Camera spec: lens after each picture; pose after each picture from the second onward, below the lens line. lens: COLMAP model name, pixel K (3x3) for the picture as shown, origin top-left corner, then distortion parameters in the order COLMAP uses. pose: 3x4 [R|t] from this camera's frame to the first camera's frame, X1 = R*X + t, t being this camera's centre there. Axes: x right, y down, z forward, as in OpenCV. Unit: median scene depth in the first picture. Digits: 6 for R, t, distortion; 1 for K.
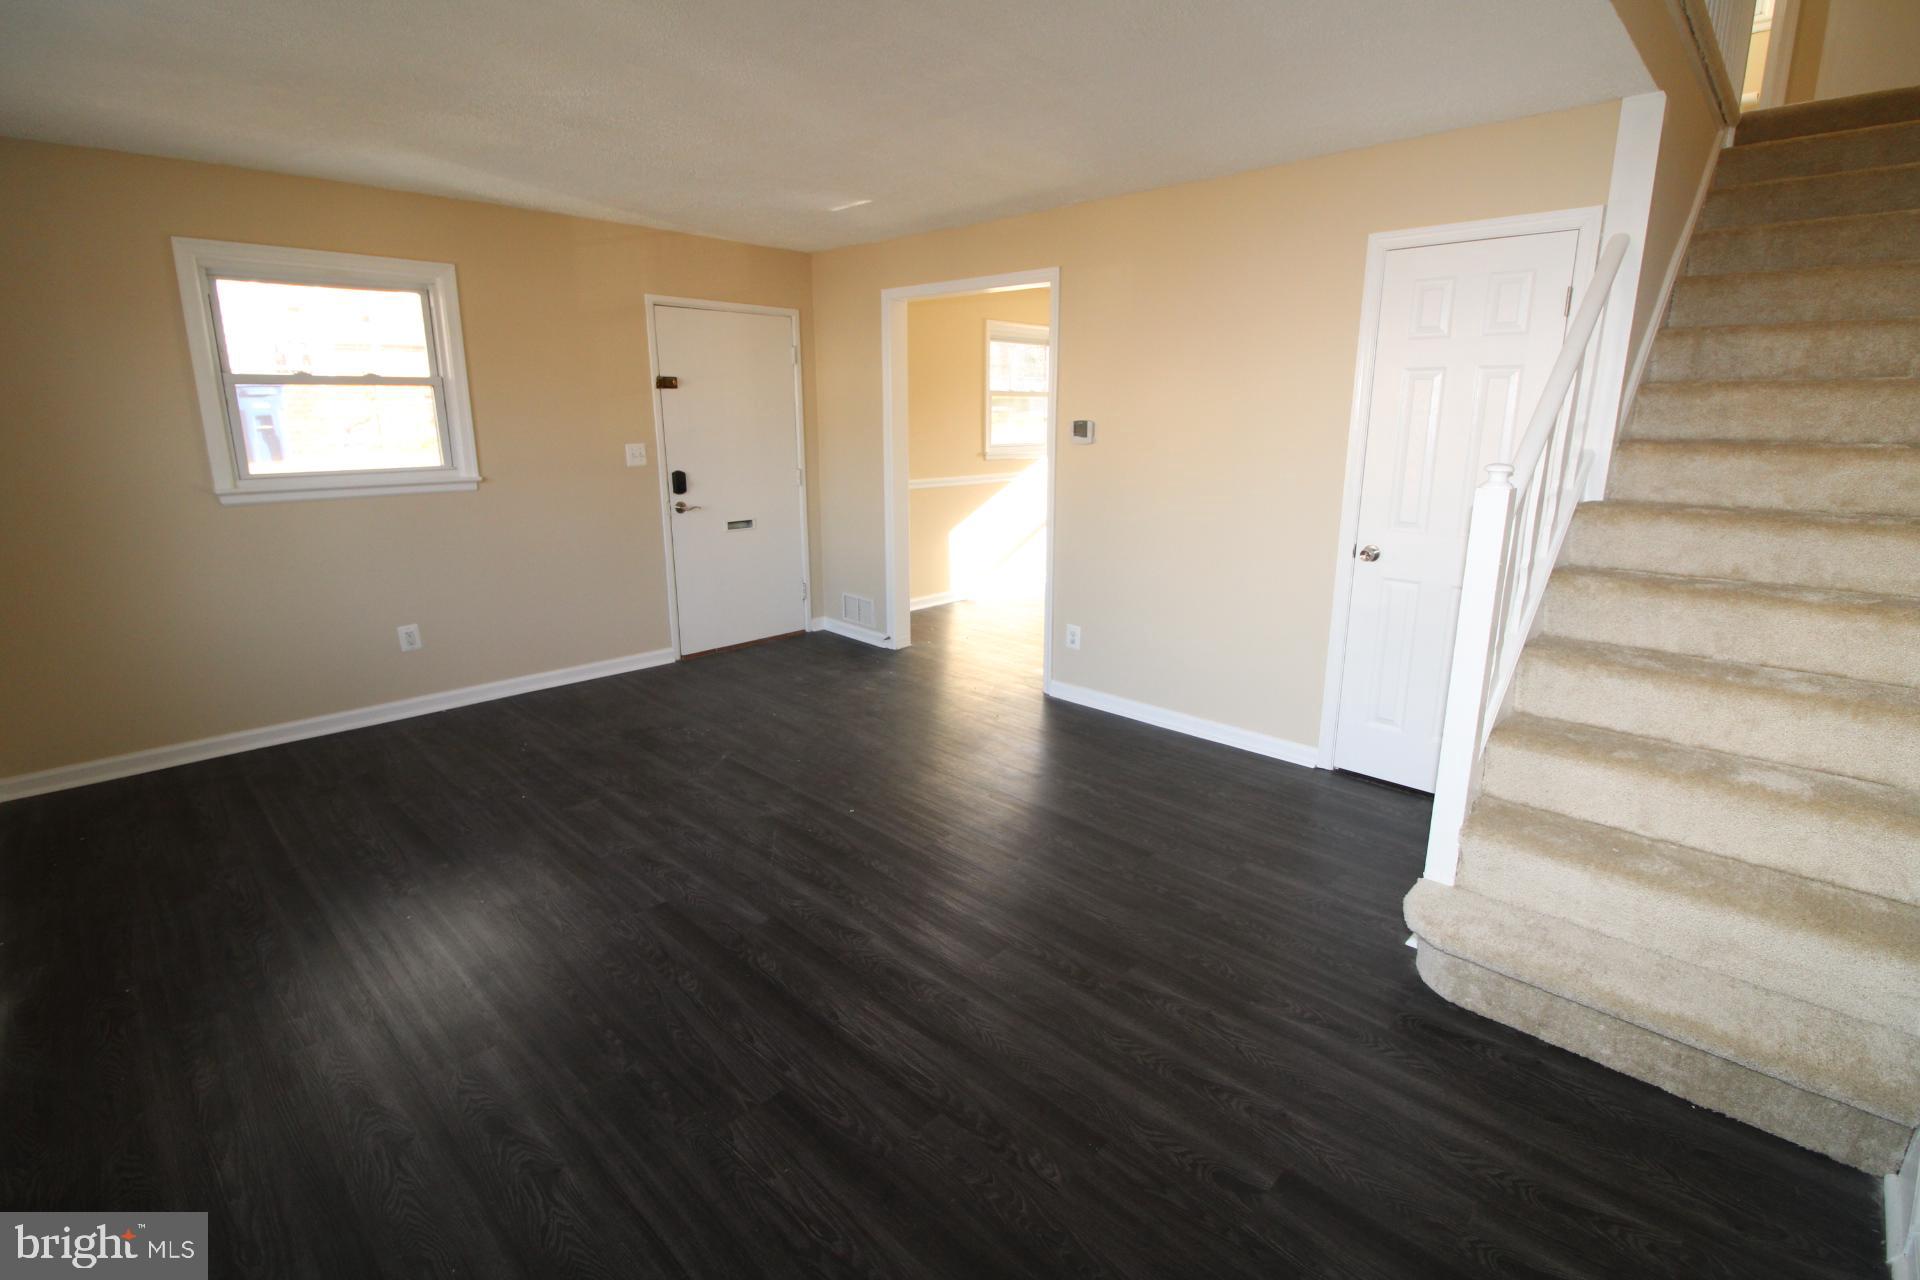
lens RADIAL K [[876.3, 0, 971.3], [0, 876.3, 626.7], [0, 0, 1]] dist [0.000880, -0.008507]
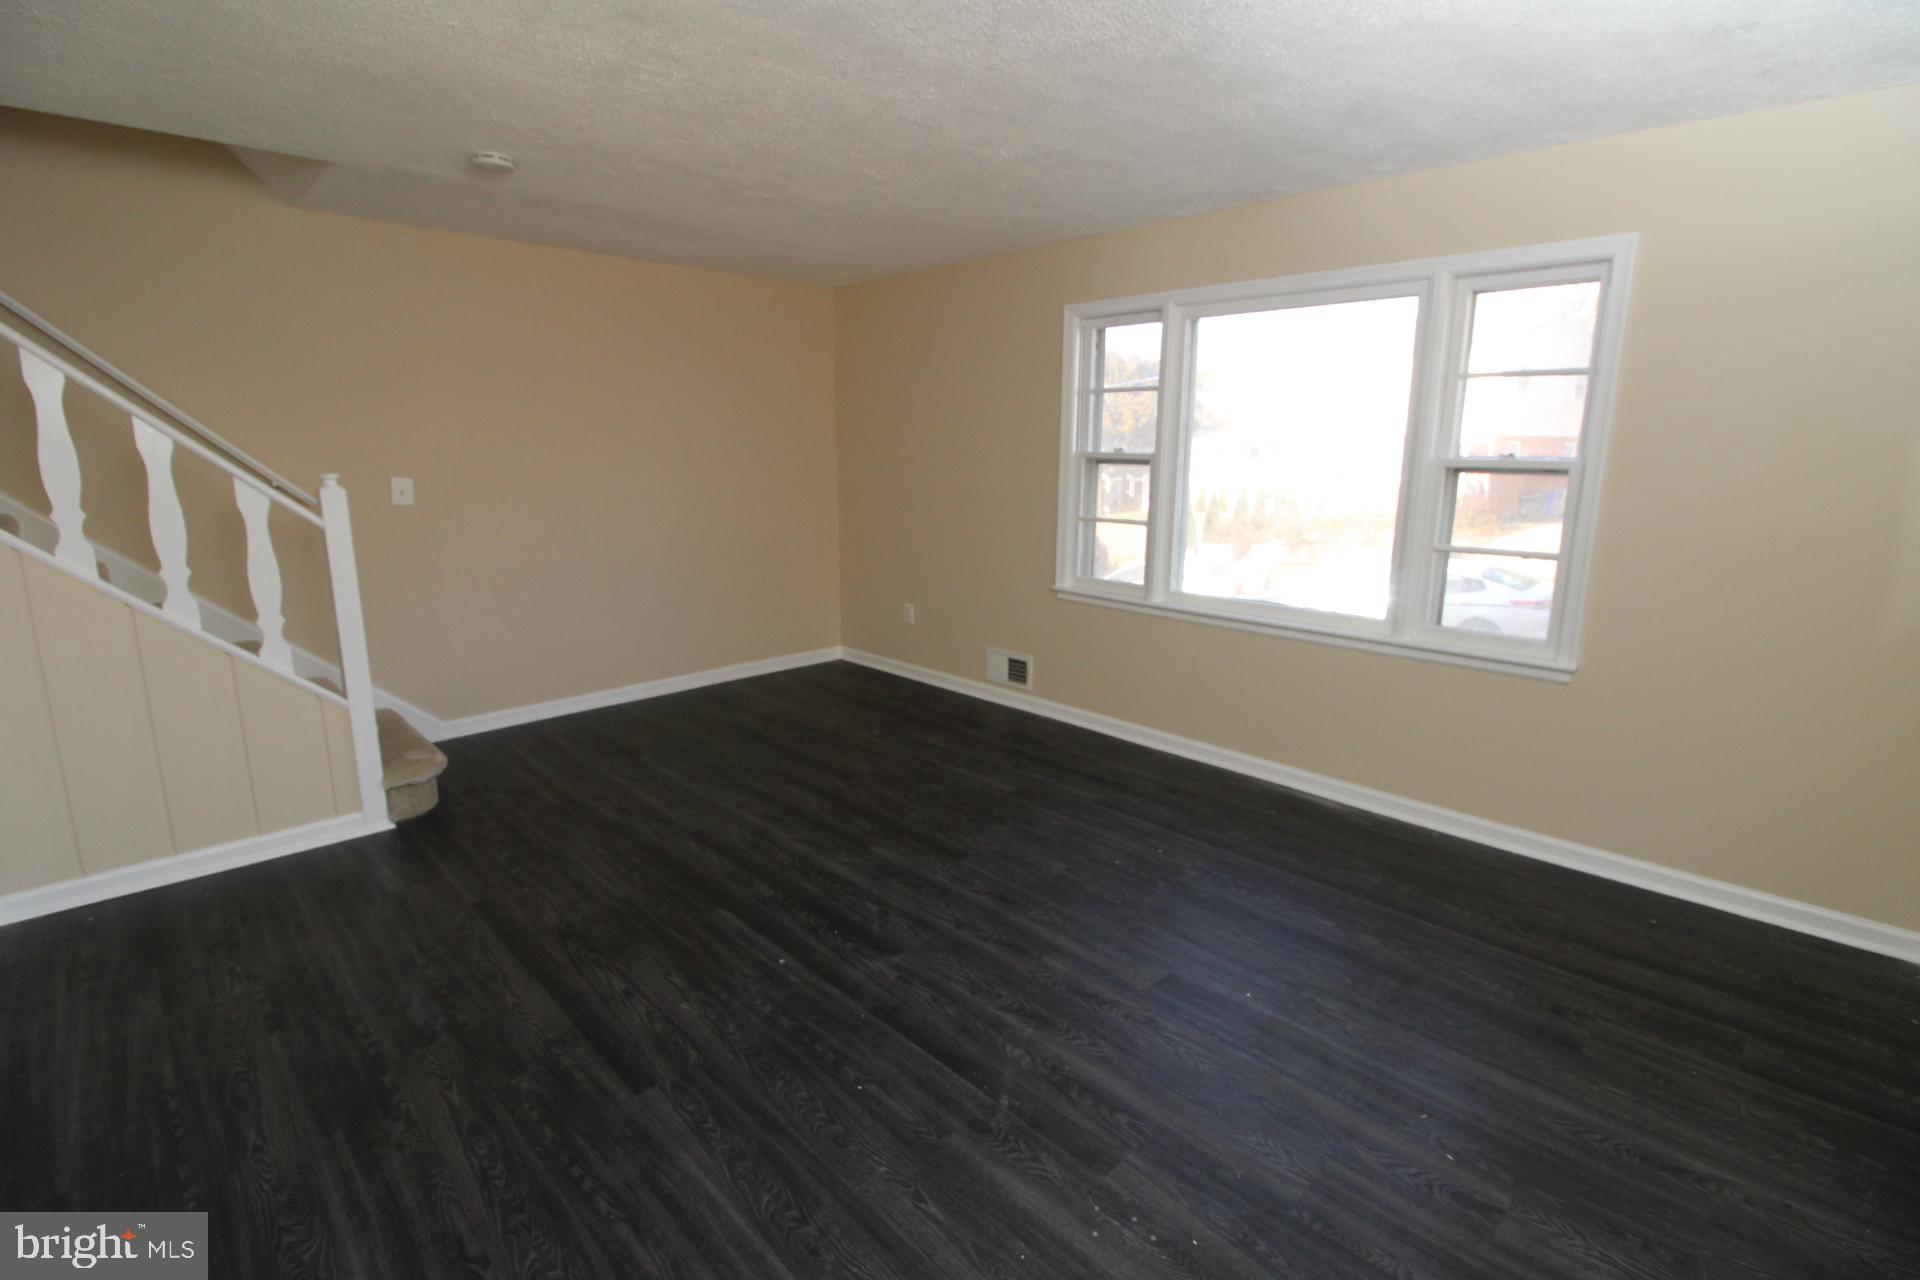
lens RADIAL K [[905.1, 0, 986.7], [0, 905.1, 631.7], [0, 0, 1]] dist [0.000281, -0.014507]
pose [[-0.999913, -0.010875, 0.007471, -0.248203], [-0.006618, 0.903261, 0.429041, -0.301173], [-0.011414, 0.428954, -0.903254, 1.239170]]
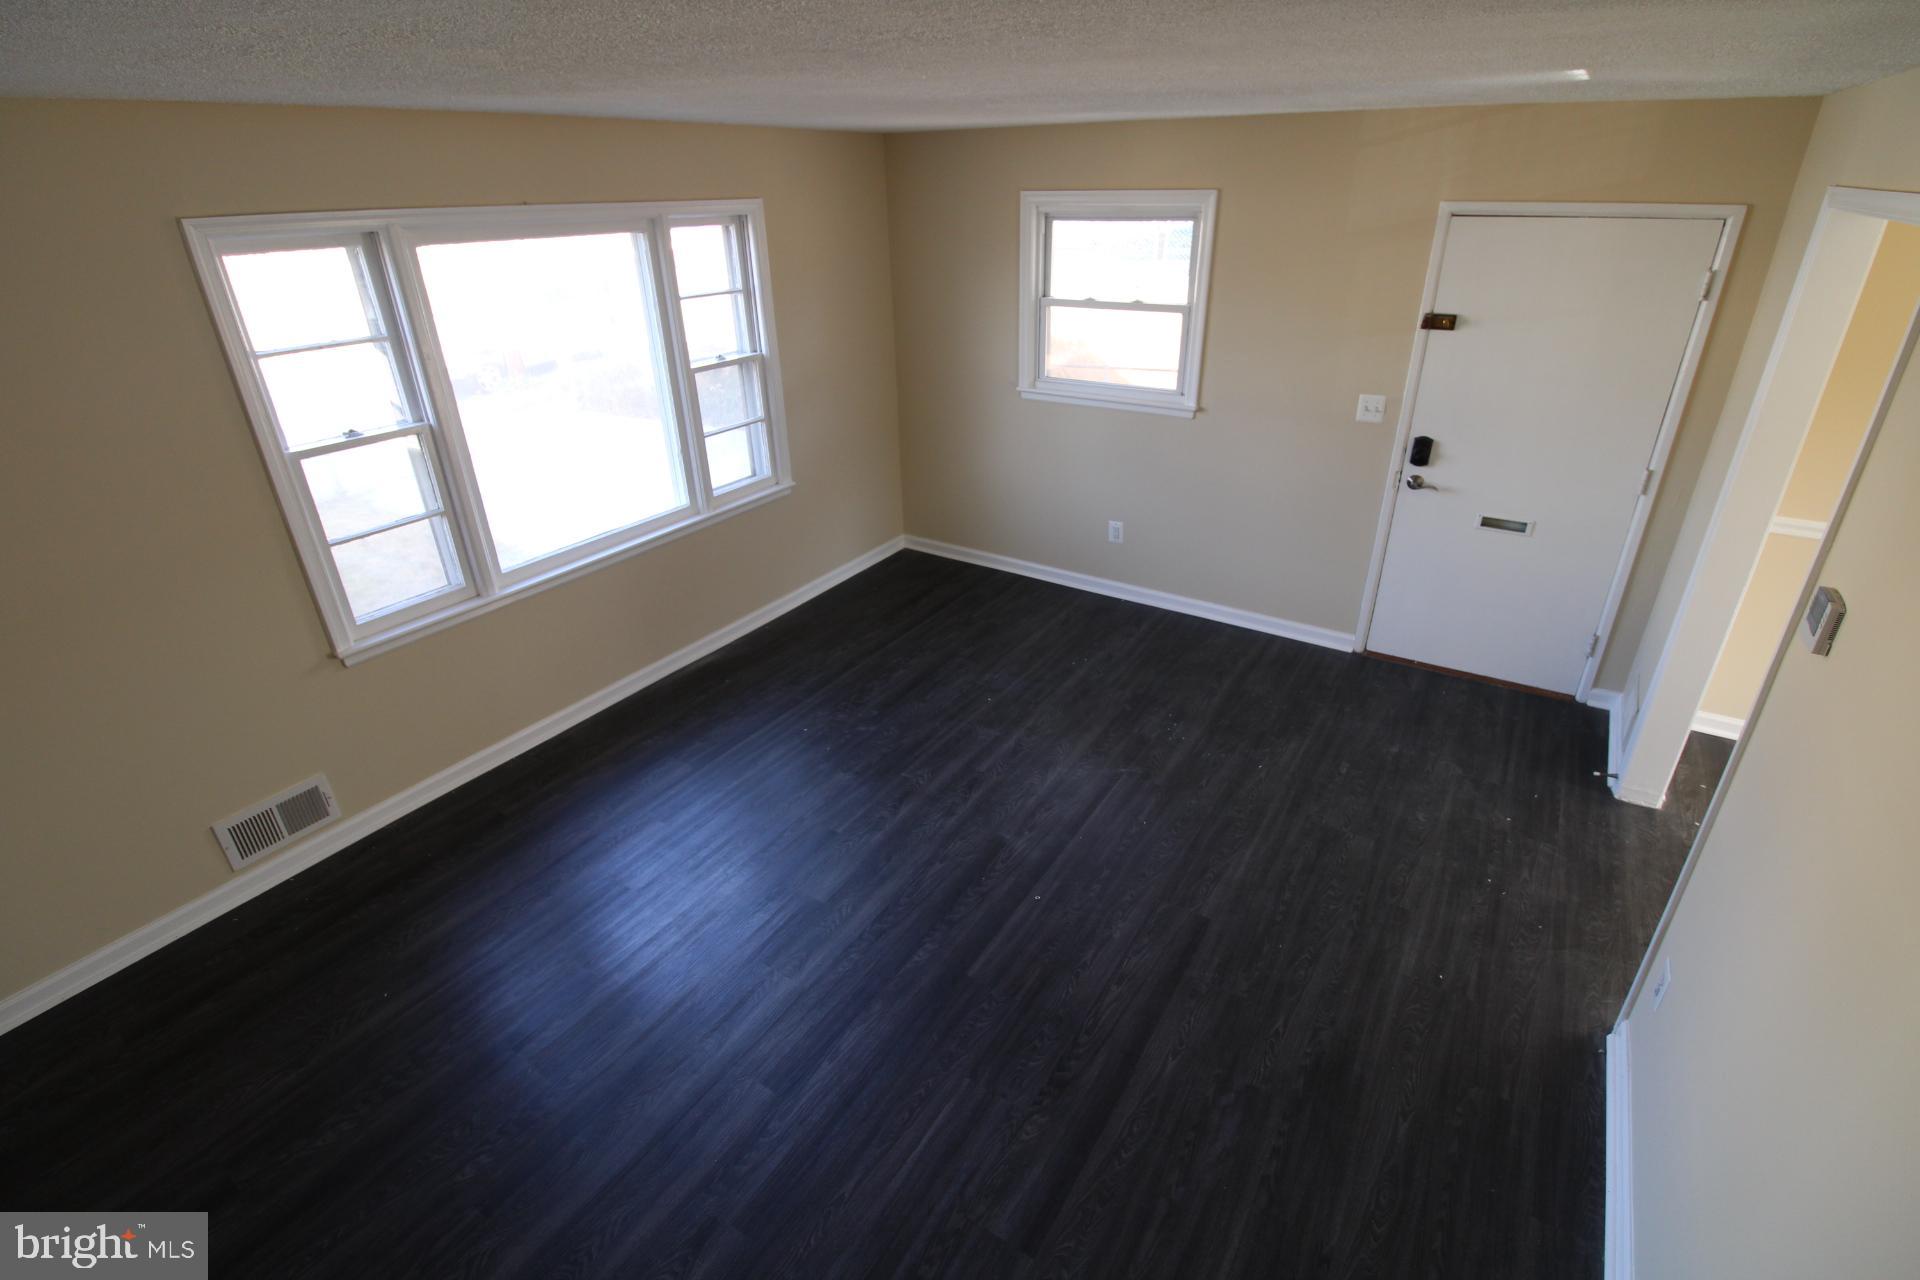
lens RADIAL K [[876.3, 0, 971.3], [0, 876.3, 626.7], [0, 0, 1]] dist [0.000880, -0.008507]
pose [[0.207151, 0.435036, -0.876260, 0.404171], [-0.220080, 0.893453, 0.391544, -0.294790], [0.953233, 0.111739, 0.280822, 0.510110]]
